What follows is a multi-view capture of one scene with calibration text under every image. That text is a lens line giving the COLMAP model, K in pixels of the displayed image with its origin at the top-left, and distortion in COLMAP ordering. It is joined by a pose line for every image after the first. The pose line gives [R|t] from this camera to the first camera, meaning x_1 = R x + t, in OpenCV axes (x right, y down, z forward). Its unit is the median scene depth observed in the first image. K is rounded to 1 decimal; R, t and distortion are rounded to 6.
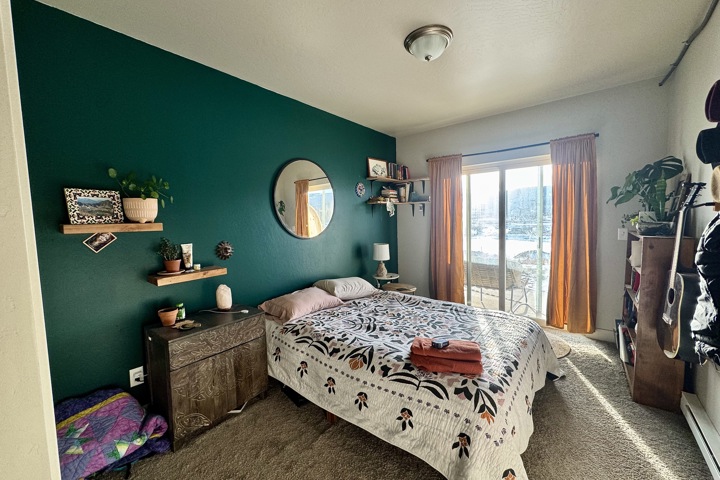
lens RADIAL K [[285.7, 0, 361.6], [0, 285.7, 239.5], [0, 0, 1]] dist [0.000203, -0.000015]
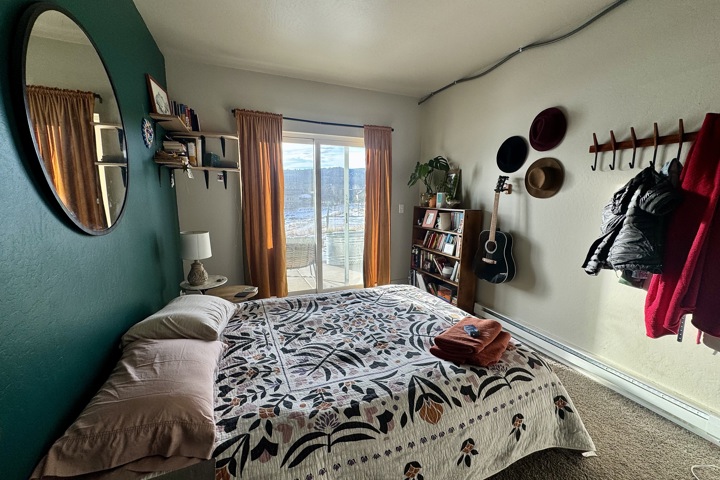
lens RADIAL K [[285.7, 0, 358.8], [0, 285.7, 239.0], [0, 0, 1]] dist [0.000203, -0.000015]
pose [[0.472016, -0.110400, 0.874650, -0.504876], [0.042665, 0.993826, 0.102418, -0.029261], [-0.880557, -0.011026, 0.473812, 0.672574]]
